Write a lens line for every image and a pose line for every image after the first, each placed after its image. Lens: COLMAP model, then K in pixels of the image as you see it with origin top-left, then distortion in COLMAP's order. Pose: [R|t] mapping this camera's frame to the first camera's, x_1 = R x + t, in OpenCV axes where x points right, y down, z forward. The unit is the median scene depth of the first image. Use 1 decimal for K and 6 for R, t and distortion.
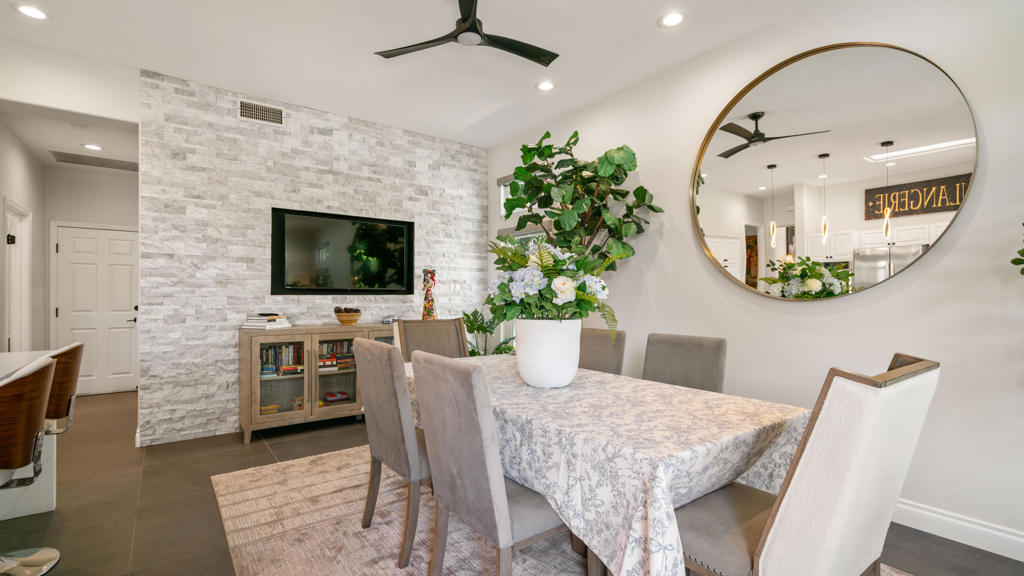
lens RADIAL K [[469.8, 0, 505.8], [0, 469.8, 291.2], [0, 0, 1]] dist [-0.003214, 0.005673]
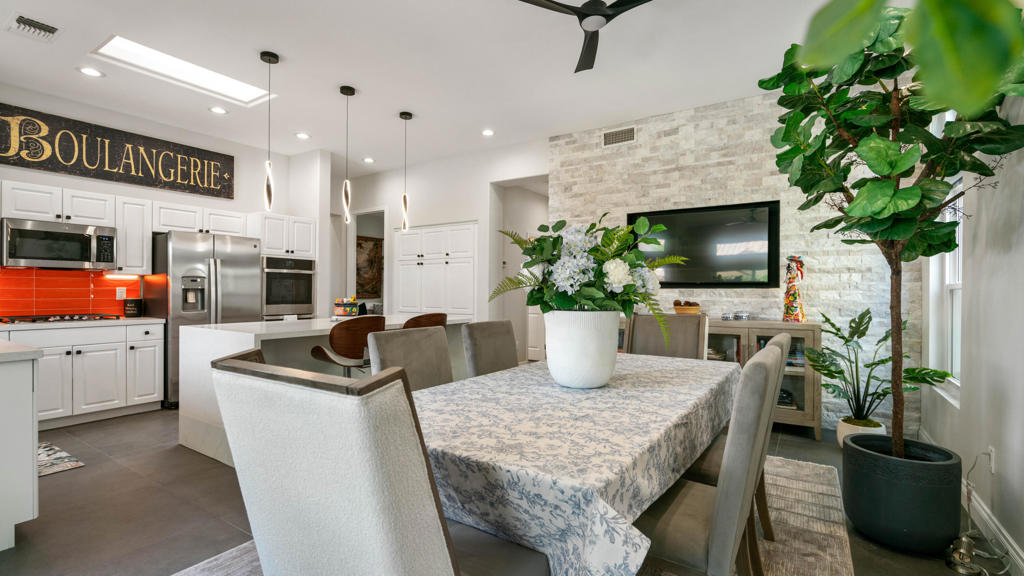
lens RADIAL K [[469.8, 0, 501.9], [0, 469.8, 288.6], [0, 0, 1]] dist [-0.003214, 0.005673]
pose [[0.327205, -0.001942, -0.944951, 0.475158], [0.005801, 0.999983, -0.000047, 0.006469], [0.944935, -0.005467, 0.327211, 0.299317]]
